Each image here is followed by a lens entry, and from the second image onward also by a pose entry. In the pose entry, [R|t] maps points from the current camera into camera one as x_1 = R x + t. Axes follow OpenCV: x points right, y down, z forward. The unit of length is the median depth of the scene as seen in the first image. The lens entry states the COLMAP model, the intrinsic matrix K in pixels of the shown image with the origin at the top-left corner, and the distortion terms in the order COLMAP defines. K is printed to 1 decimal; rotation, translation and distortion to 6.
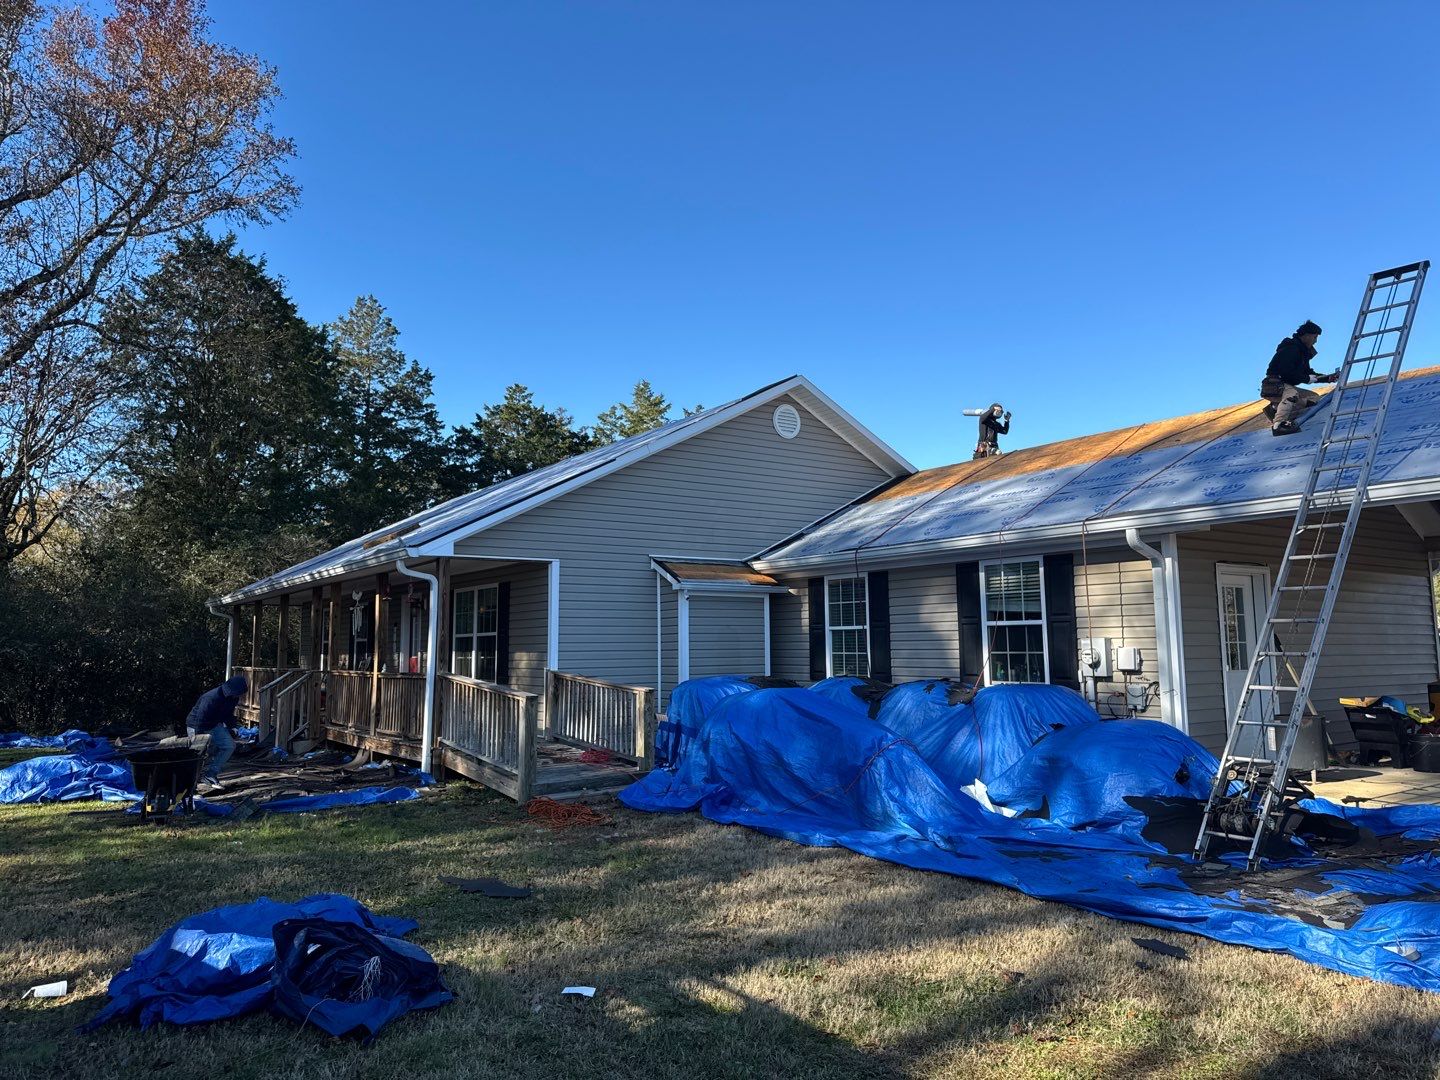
lens RADIAL K [[1021.1, 0, 715.1], [0, 1021.1, 525.9], [0, 0, 1]] dist [0.063784, -0.061057]
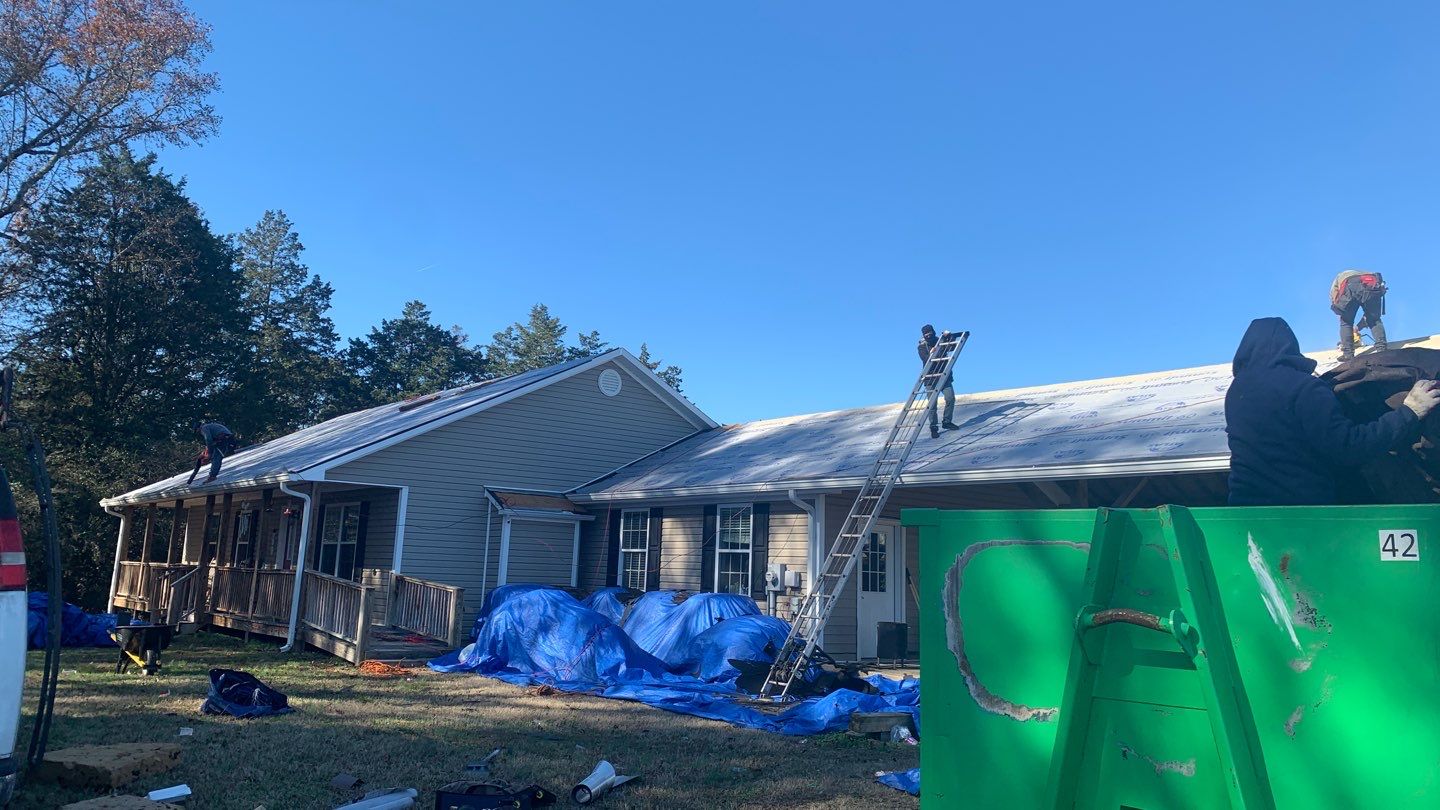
lens RADIAL K [[1108.7, 0, 748.0], [0, 1108.7, 330.9], [0, 0, 1]] dist [0.002785, -0.000210]
pose [[0.993830, 0.064326, 0.090361, 0.046867], [-0.055081, 0.993328, -0.101317, -0.015490], [-0.096275, 0.095715, 0.990742, -0.158156]]
